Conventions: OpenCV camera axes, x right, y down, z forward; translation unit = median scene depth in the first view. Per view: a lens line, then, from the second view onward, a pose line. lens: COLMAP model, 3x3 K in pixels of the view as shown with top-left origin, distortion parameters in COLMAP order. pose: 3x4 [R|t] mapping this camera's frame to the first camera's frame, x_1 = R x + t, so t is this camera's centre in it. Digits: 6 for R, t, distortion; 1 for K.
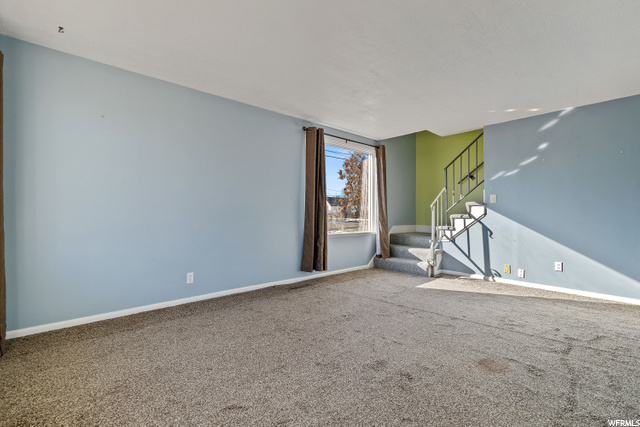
lens RADIAL K [[283.4, 0, 321.6], [0, 283.4, 208.9], [0, 0, 1]] dist [-0.001173, 0.000045]
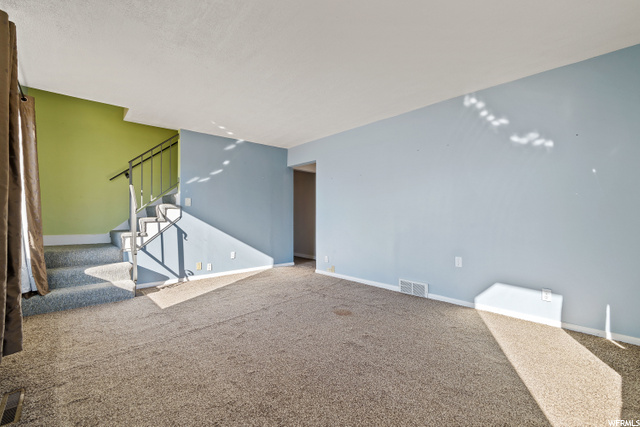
lens RADIAL K [[283.4, 0, 320.5], [0, 283.4, 217.7], [0, 0, 1]] dist [-0.001173, 0.000045]
pose [[-0.012633, -0.015428, 0.999801, -0.436516], [-0.009380, 0.999839, 0.015310, 0.001172], [-0.999876, -0.009184, -0.012776, 0.521683]]
